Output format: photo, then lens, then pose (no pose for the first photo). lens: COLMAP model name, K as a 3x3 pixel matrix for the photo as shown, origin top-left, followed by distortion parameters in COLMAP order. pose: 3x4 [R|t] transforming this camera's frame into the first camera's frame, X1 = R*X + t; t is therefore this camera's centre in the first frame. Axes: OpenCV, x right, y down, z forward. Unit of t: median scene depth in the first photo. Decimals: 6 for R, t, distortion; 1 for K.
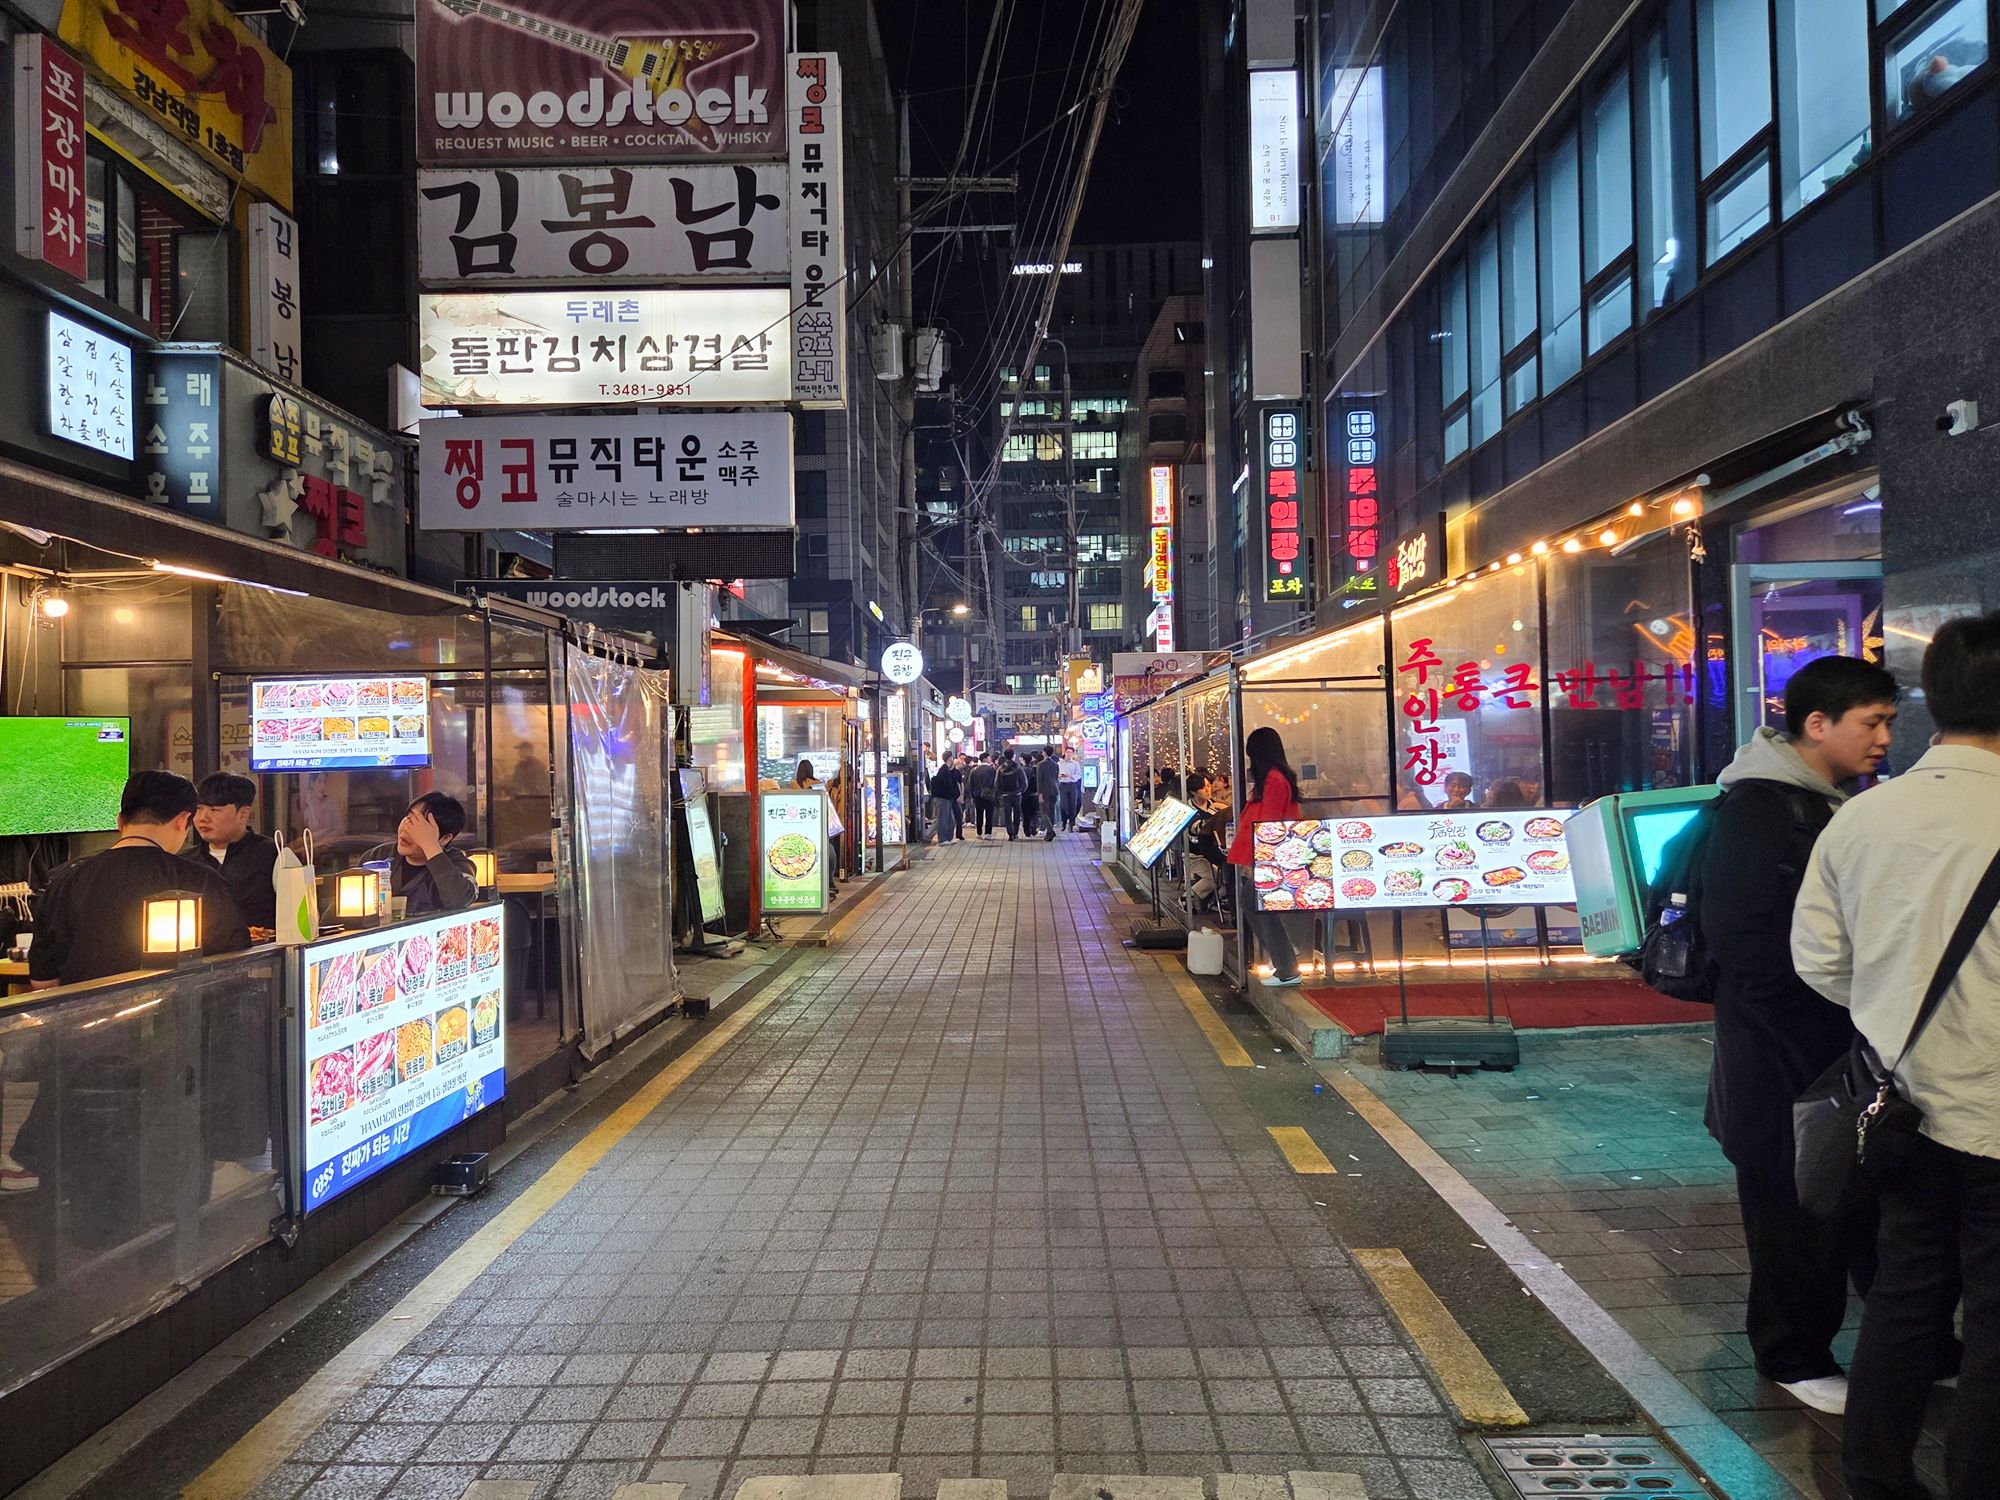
lens RADIAL K [[1362.9, 0, 1000.0], [0, 1362.9, 750.0], [0, 0, 1]] dist [0.058828, -0.002950]
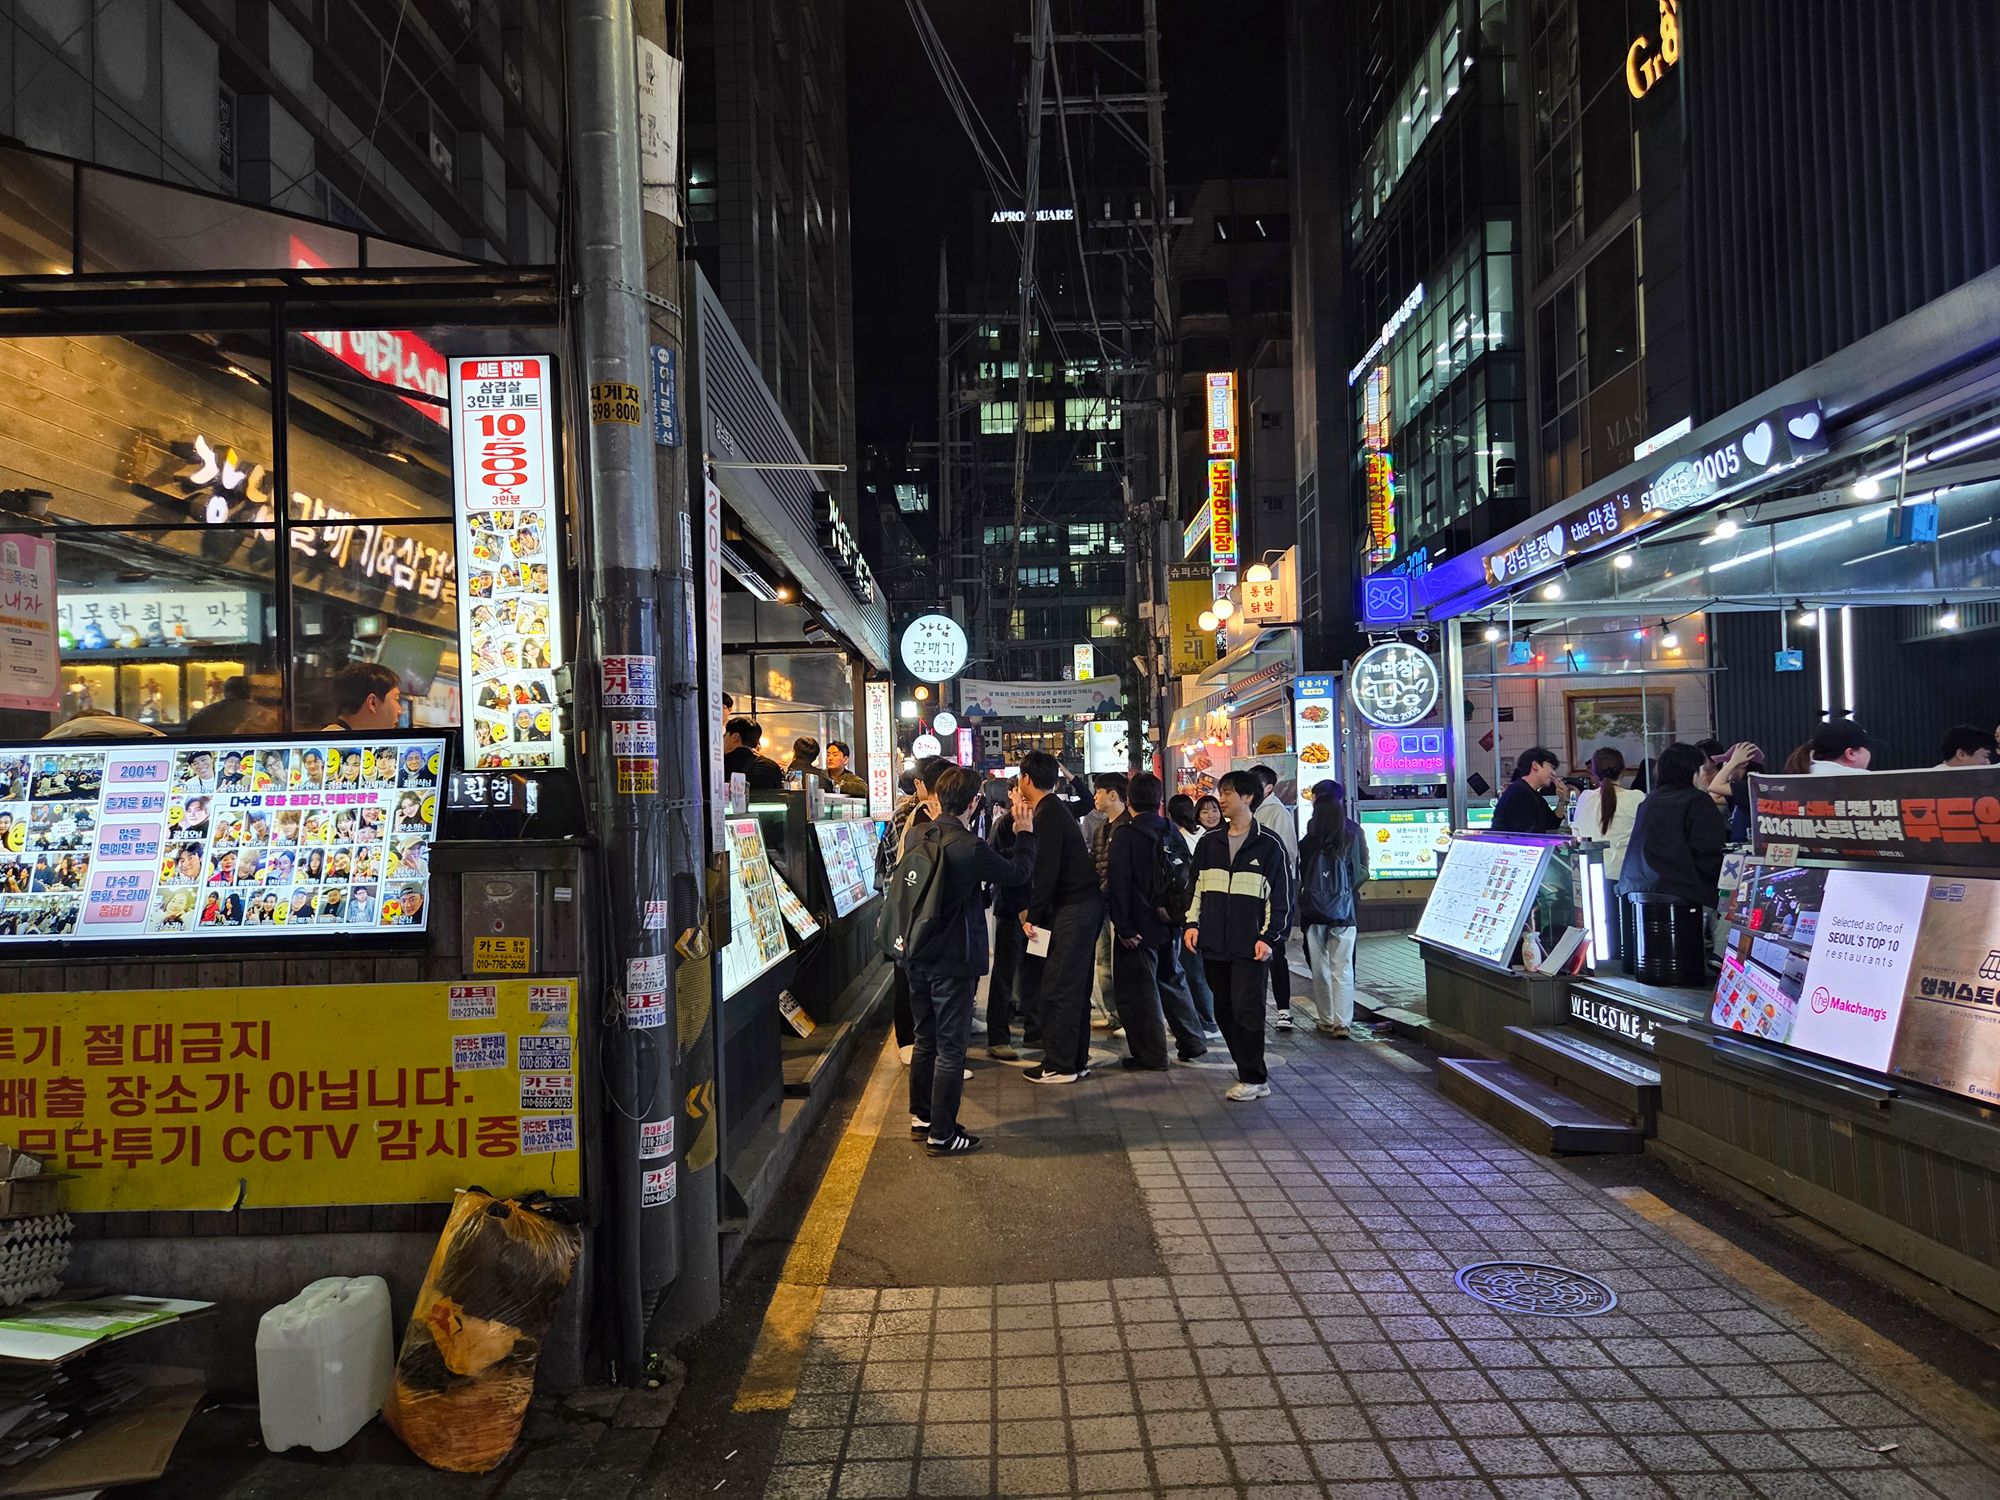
lens RADIAL K [[1362.9, 0, 1000.0], [0, 1362.9, 750.0], [0, 0, 1]] dist [0.058828, -0.002950]
pose [[0.999763, -0.005539, 0.021041, -0.005703], [0.006123, 0.999595, -0.027797, 0.001635], [-0.020878, 0.027920, 0.999392, 0.182124]]
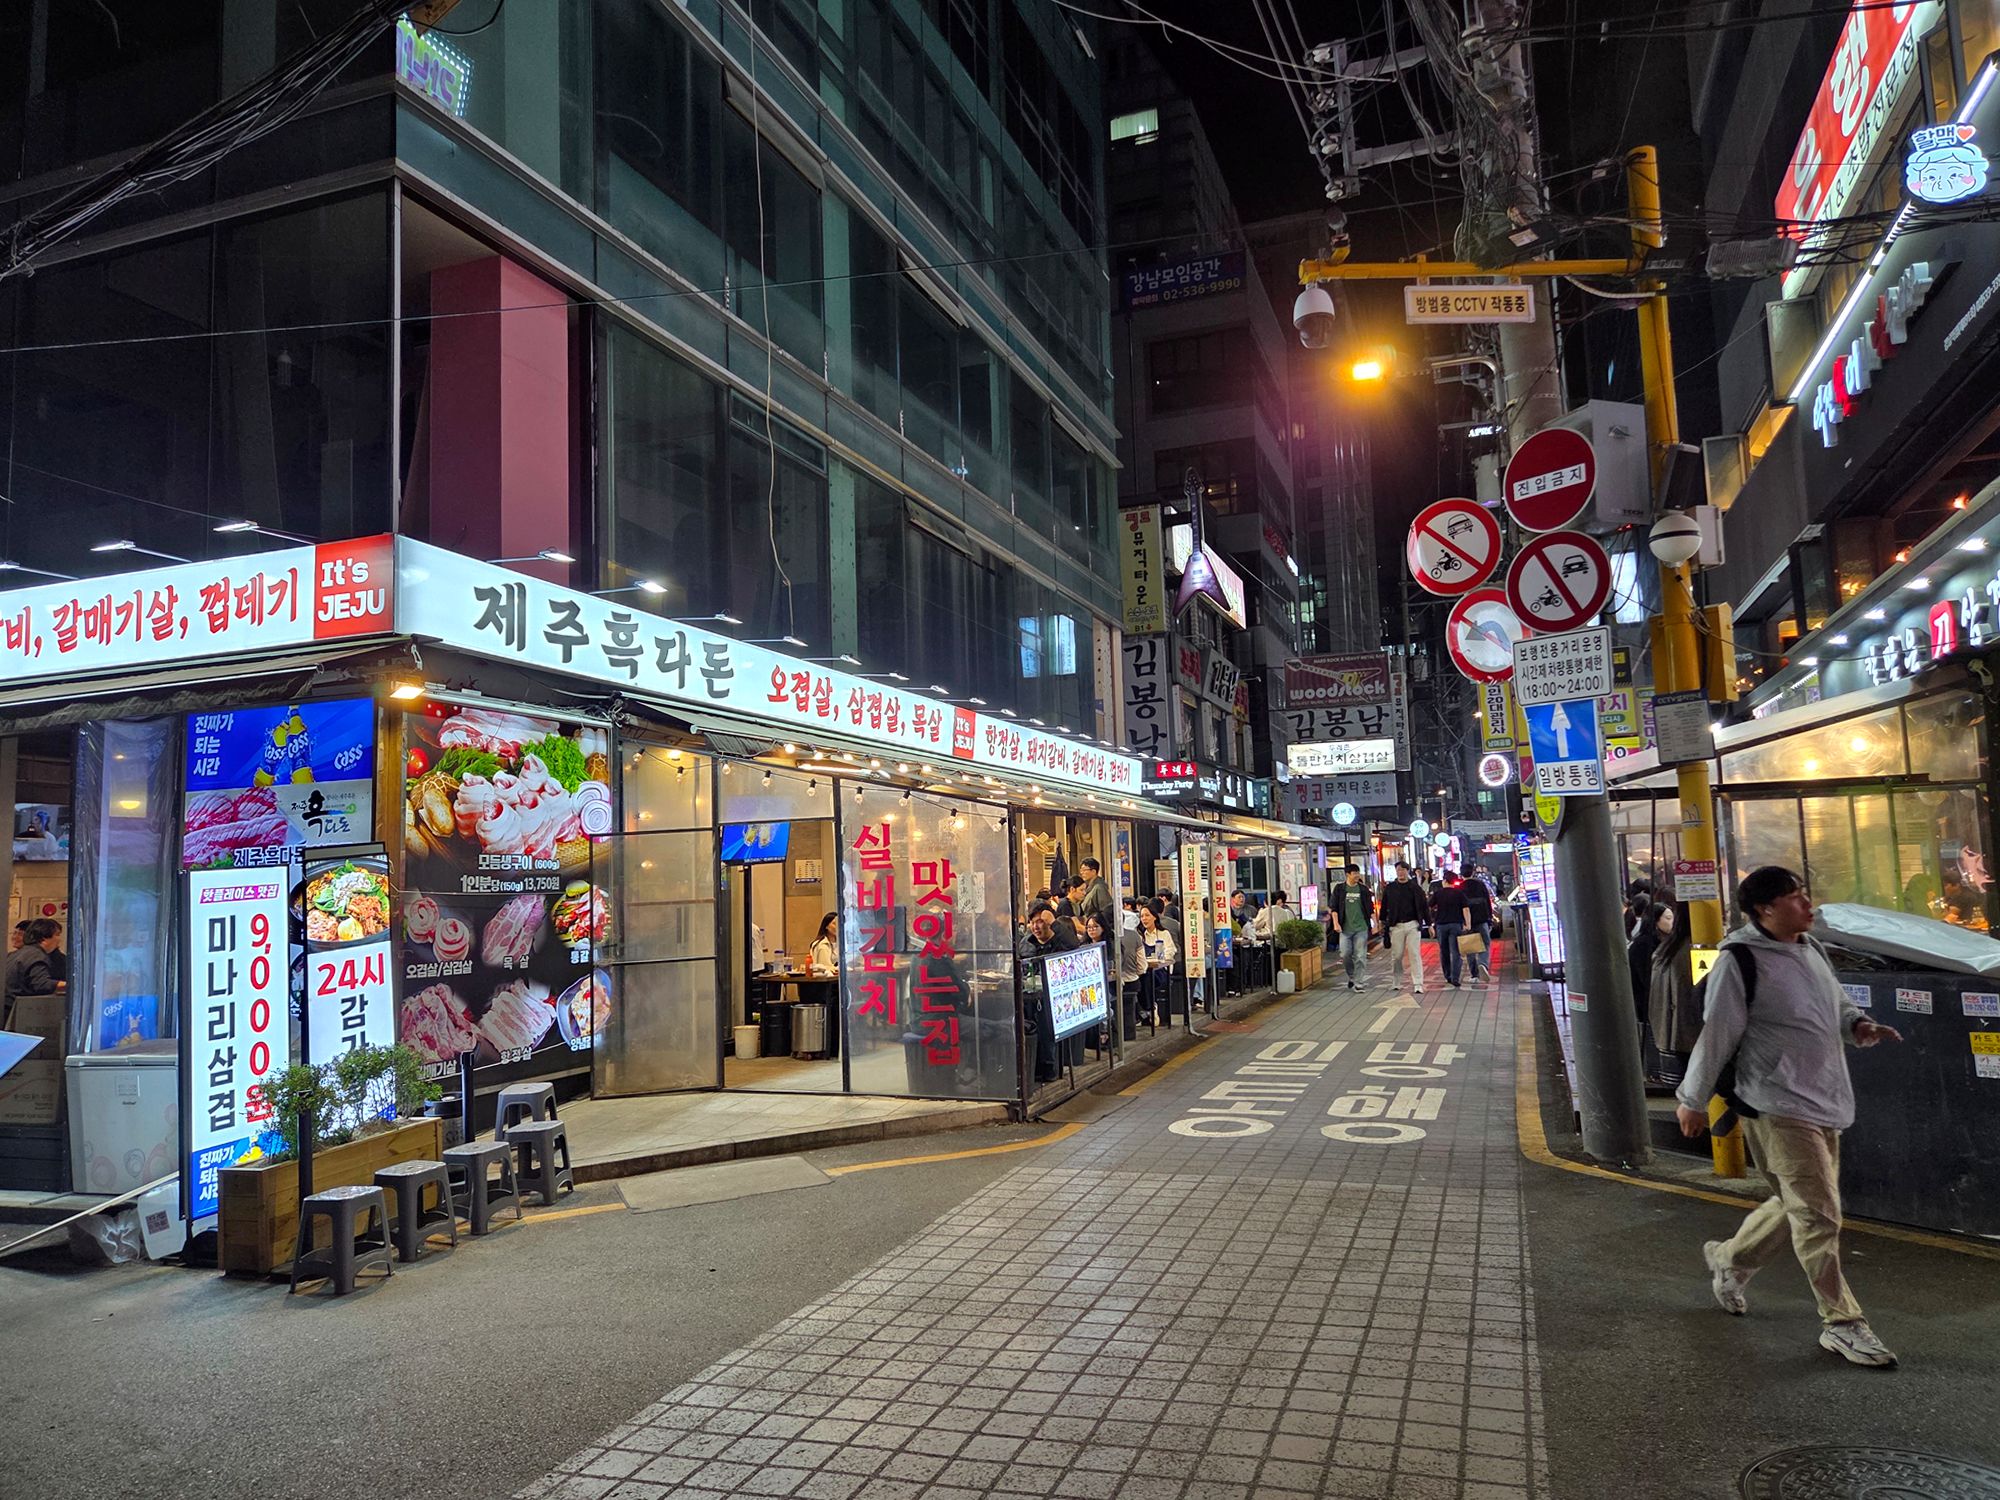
lens RADIAL K [[1362.9, 0, 1000.0], [0, 1362.9, 750.0], [0, 0, 1]] dist [0.058828, -0.002950]
pose [[0.946923, -0.044925, -0.318307, 0.010997], [0.019297, 0.996345, -0.083217, -0.032831], [0.320882, 0.072657, 0.944328, -2.872799]]
